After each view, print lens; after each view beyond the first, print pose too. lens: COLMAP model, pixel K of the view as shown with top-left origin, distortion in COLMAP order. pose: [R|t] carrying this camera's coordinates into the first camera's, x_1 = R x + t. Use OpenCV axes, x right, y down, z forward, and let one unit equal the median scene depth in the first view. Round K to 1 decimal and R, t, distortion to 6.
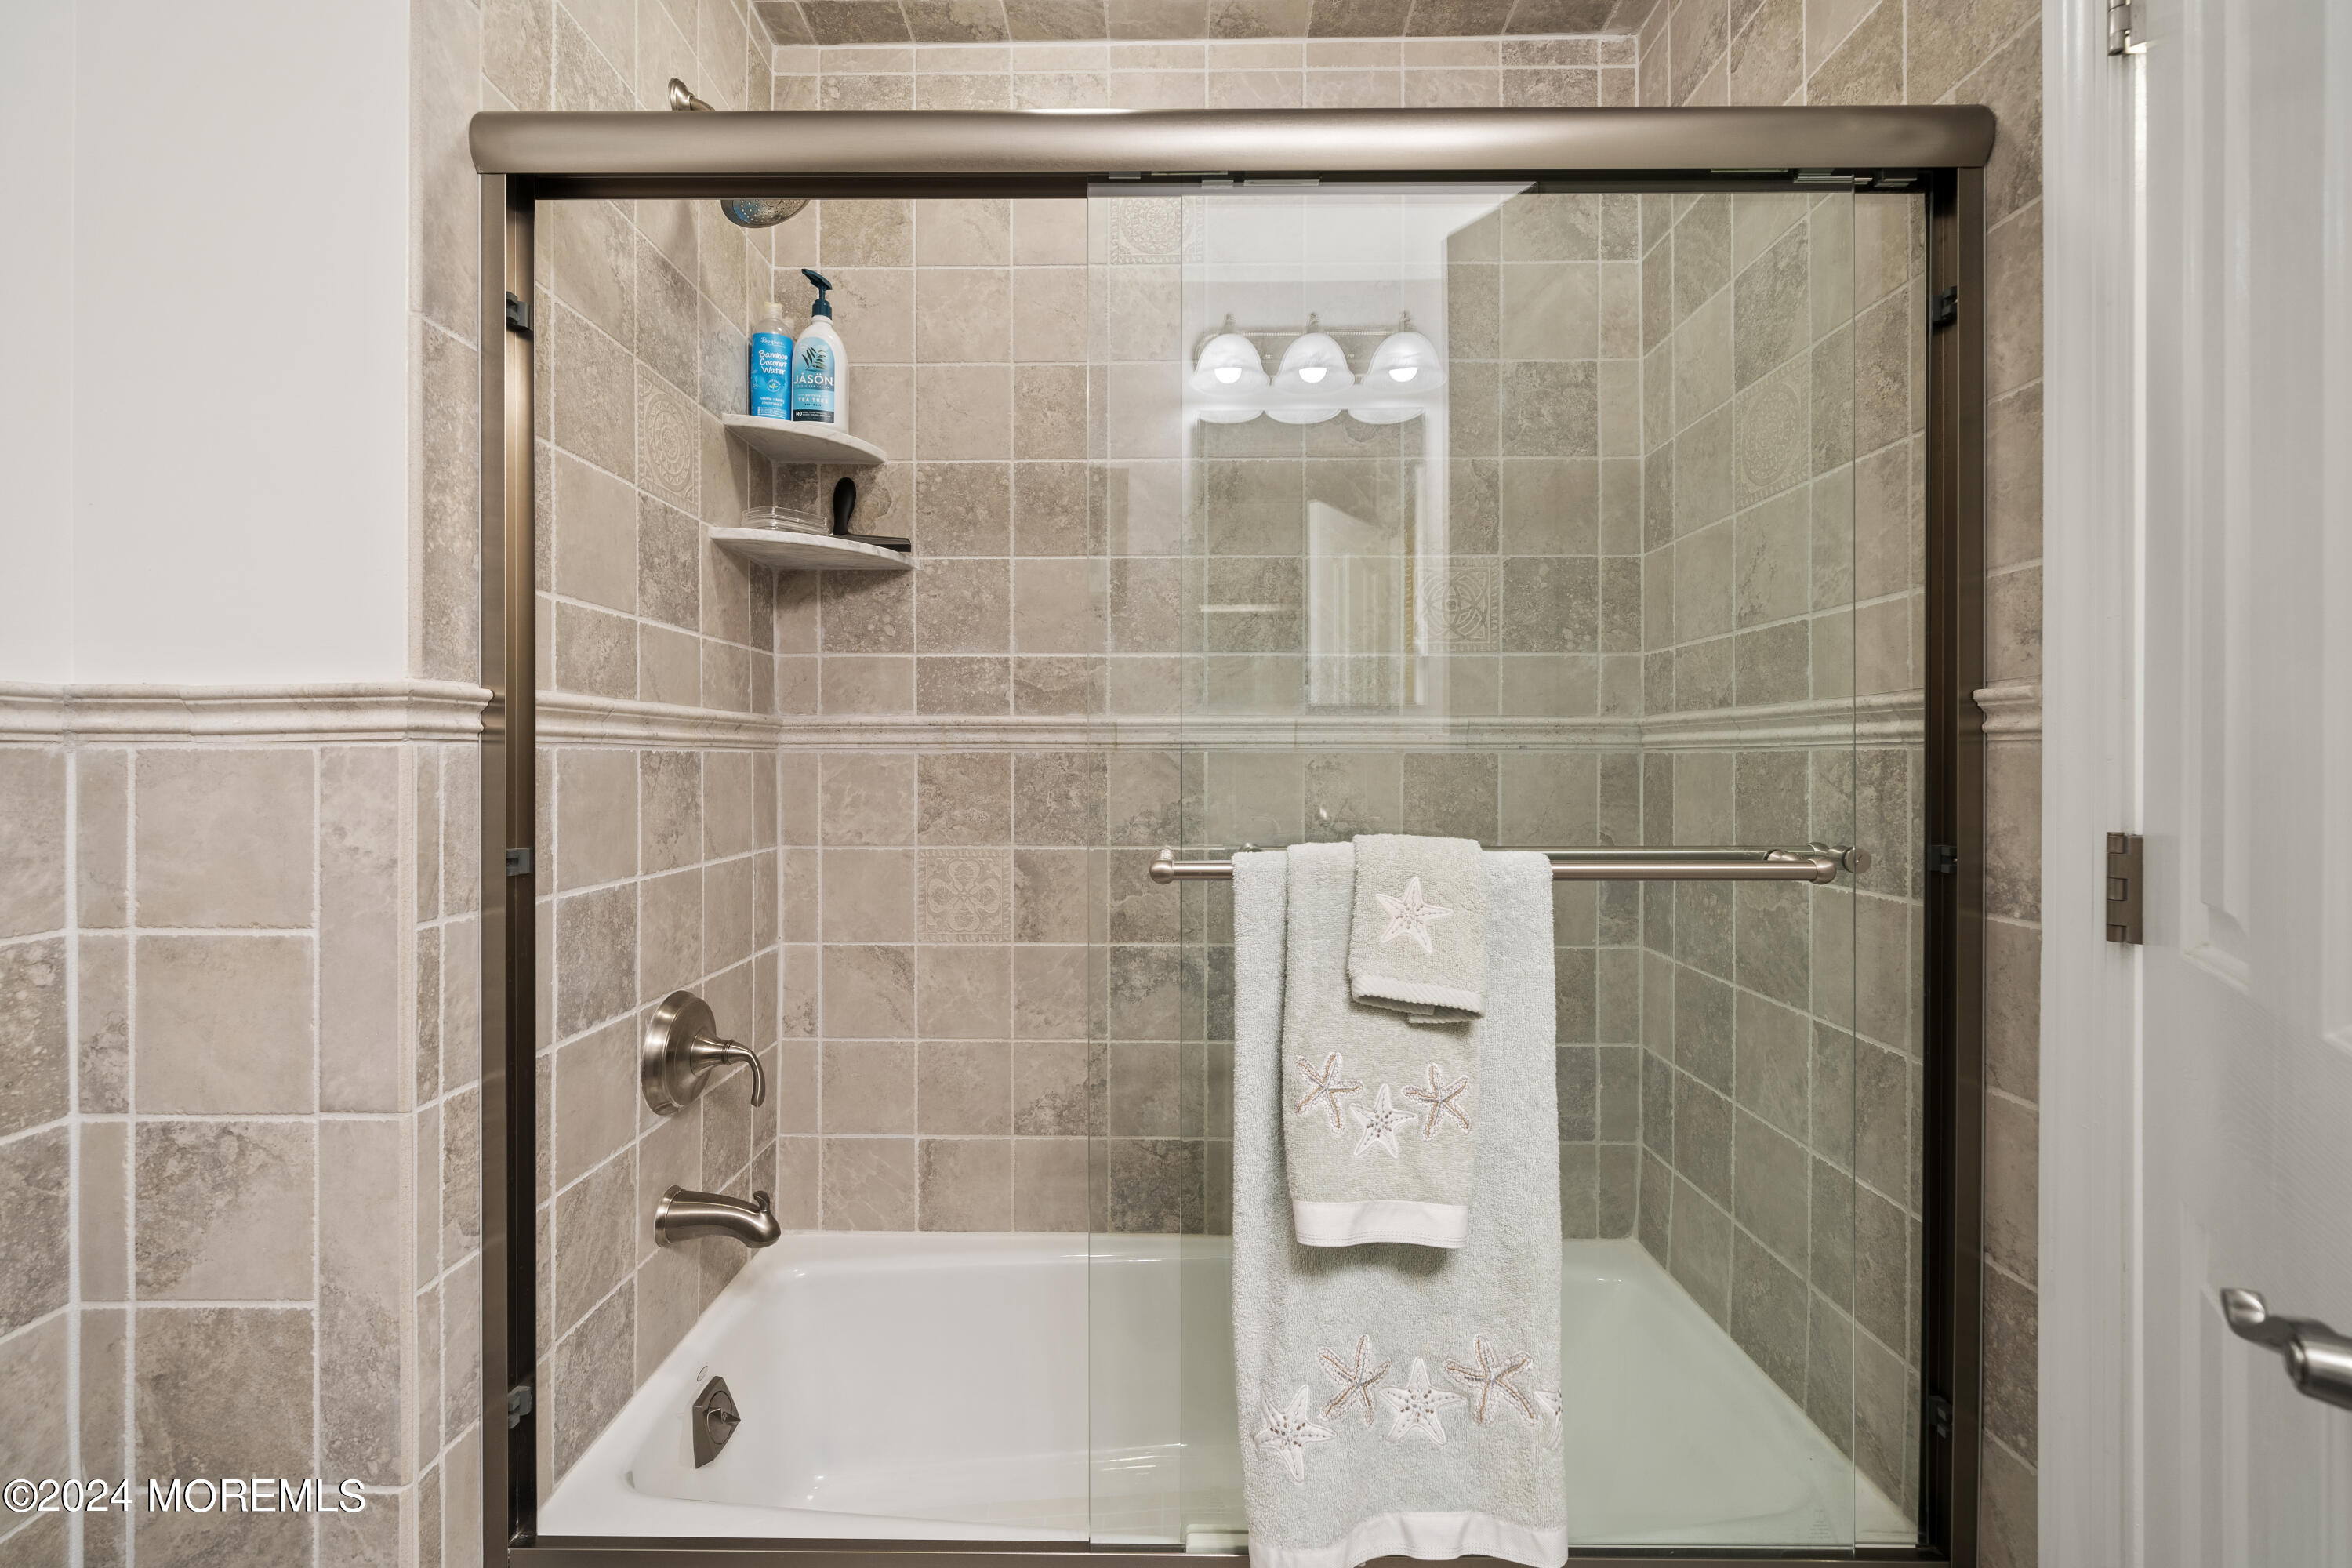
lens RADIAL K [[973.1, 0, 1172.8], [0, 973.1, 770.4], [0, 0, 1]] dist [0.001312, -0.000105]
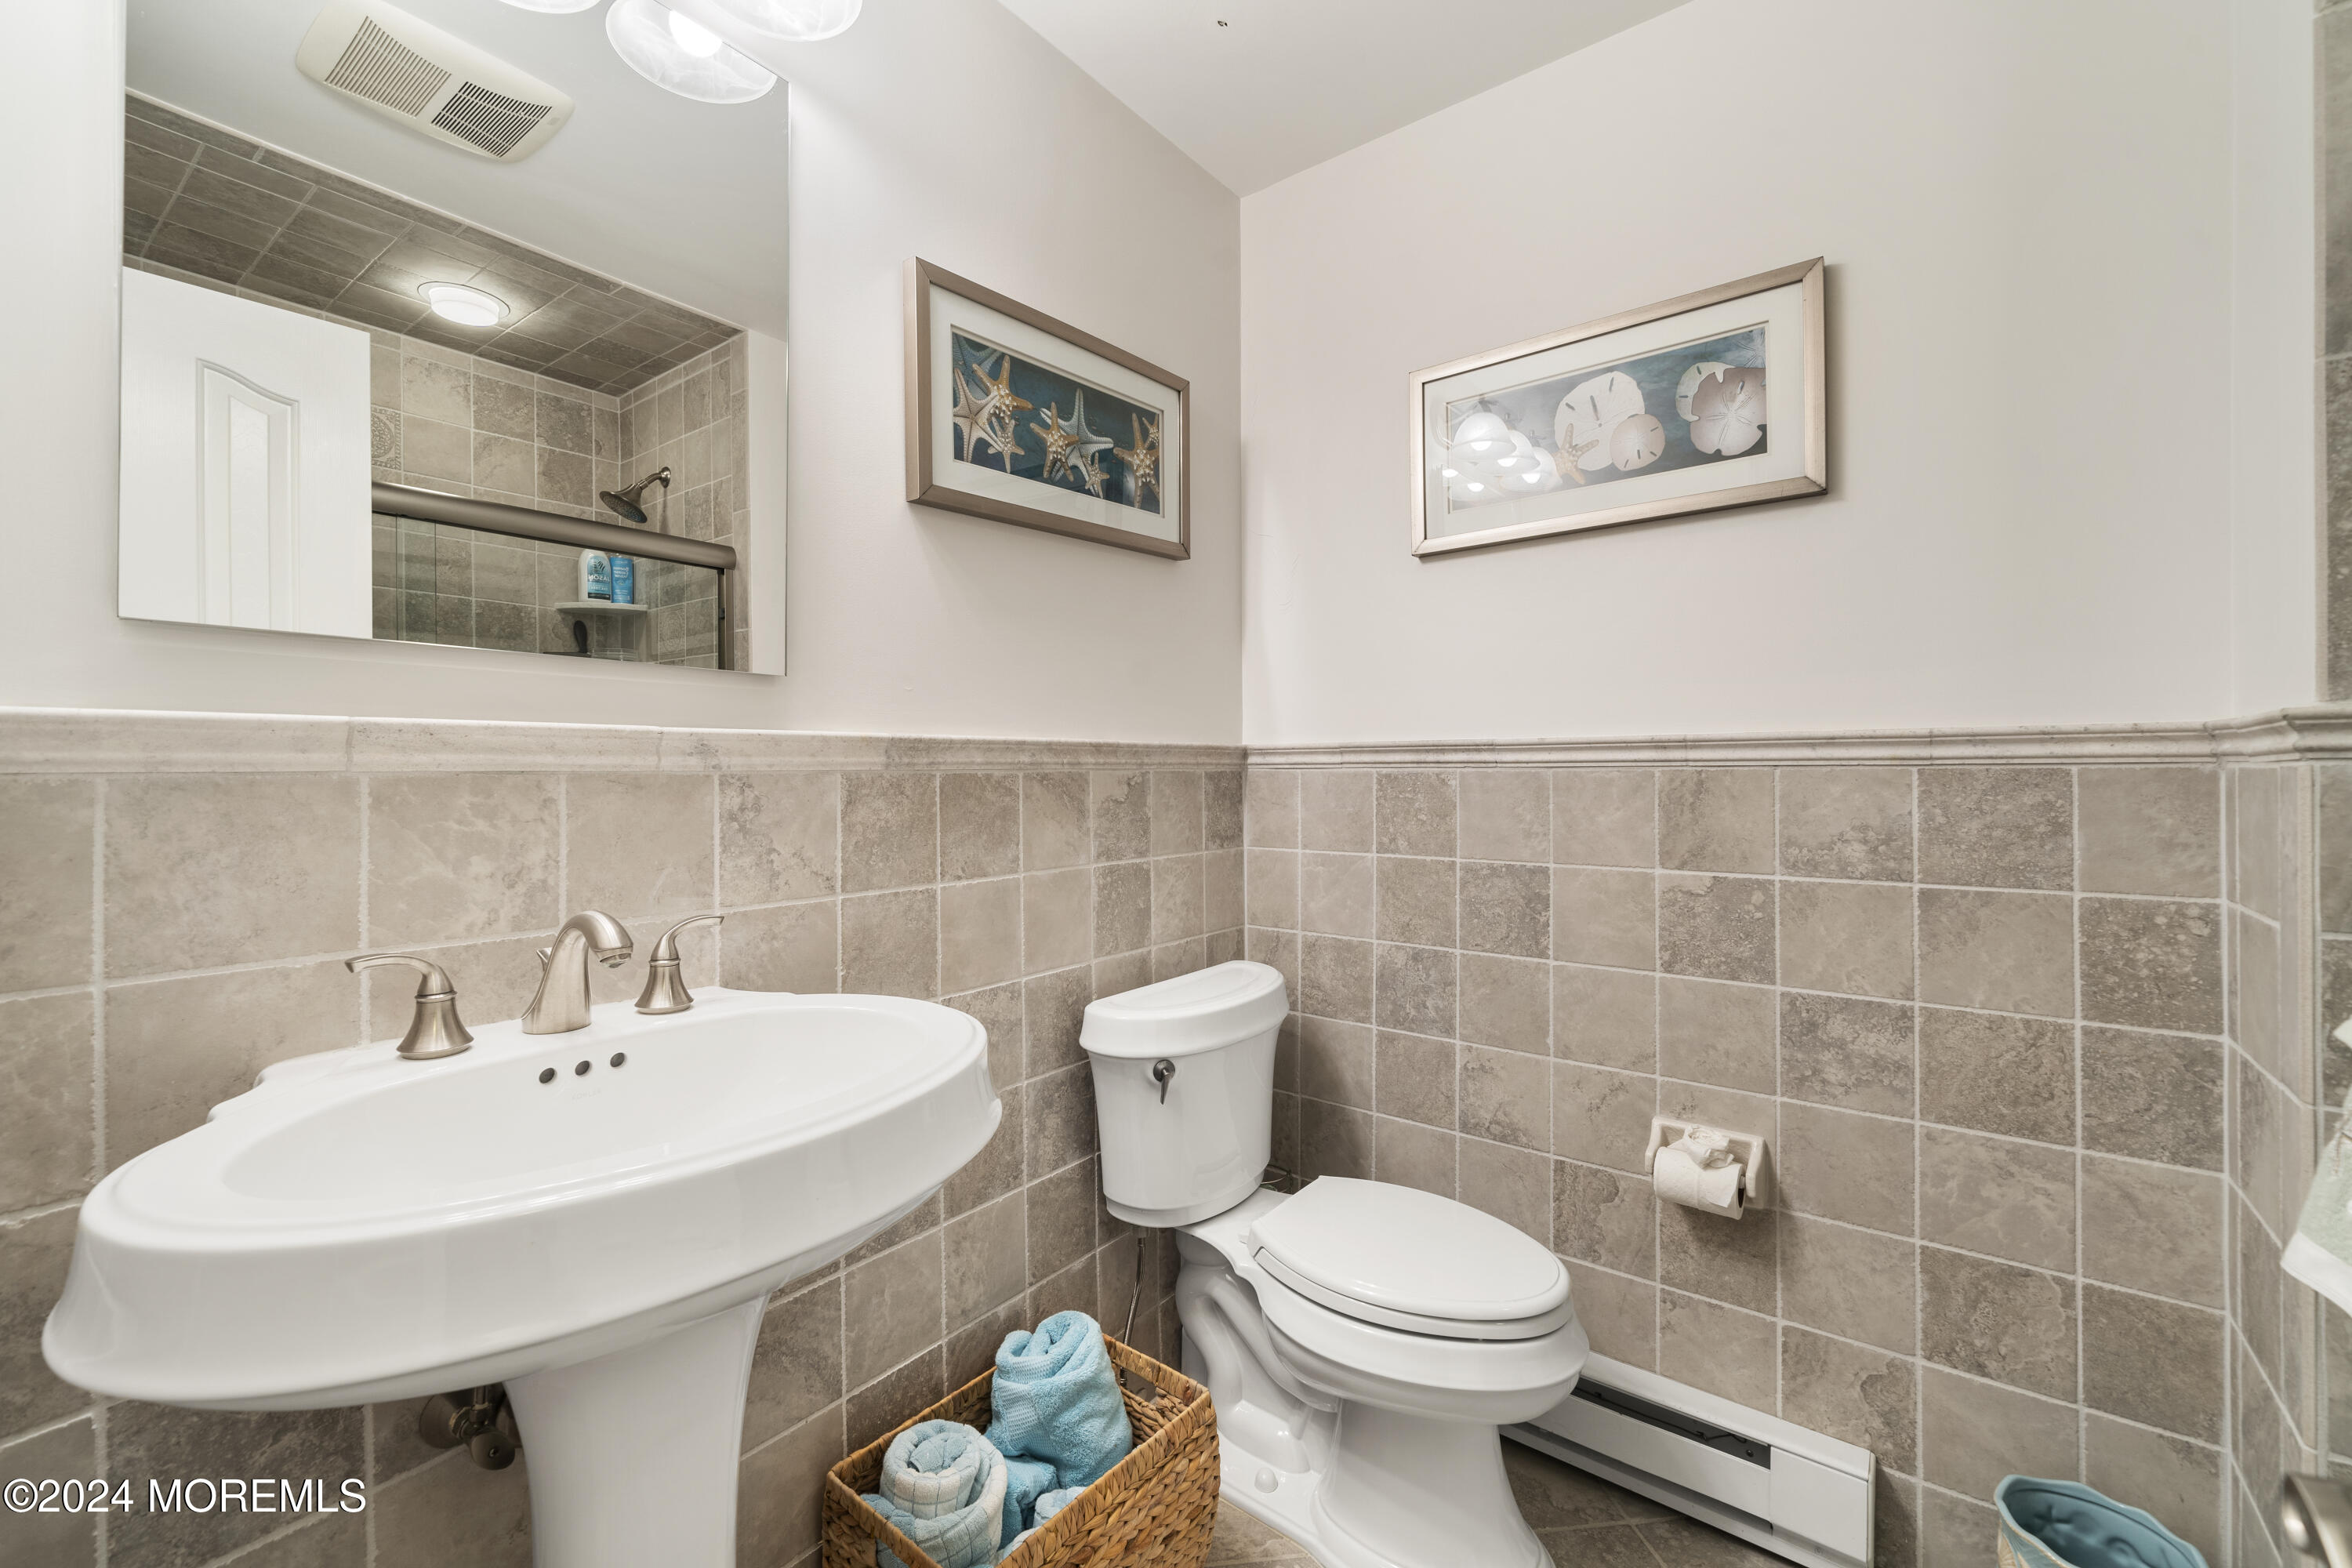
lens RADIAL K [[973.1, 0, 1175.7], [0, 973.1, 772.8], [0, 0, 1]] dist [0.001312, -0.000105]
pose [[-0.598653, 0.005468, -0.800990, 0.851180], [-0.002340, 0.999960, 0.008575, -0.023031], [0.801005, 0.007008, -0.598616, 0.647736]]
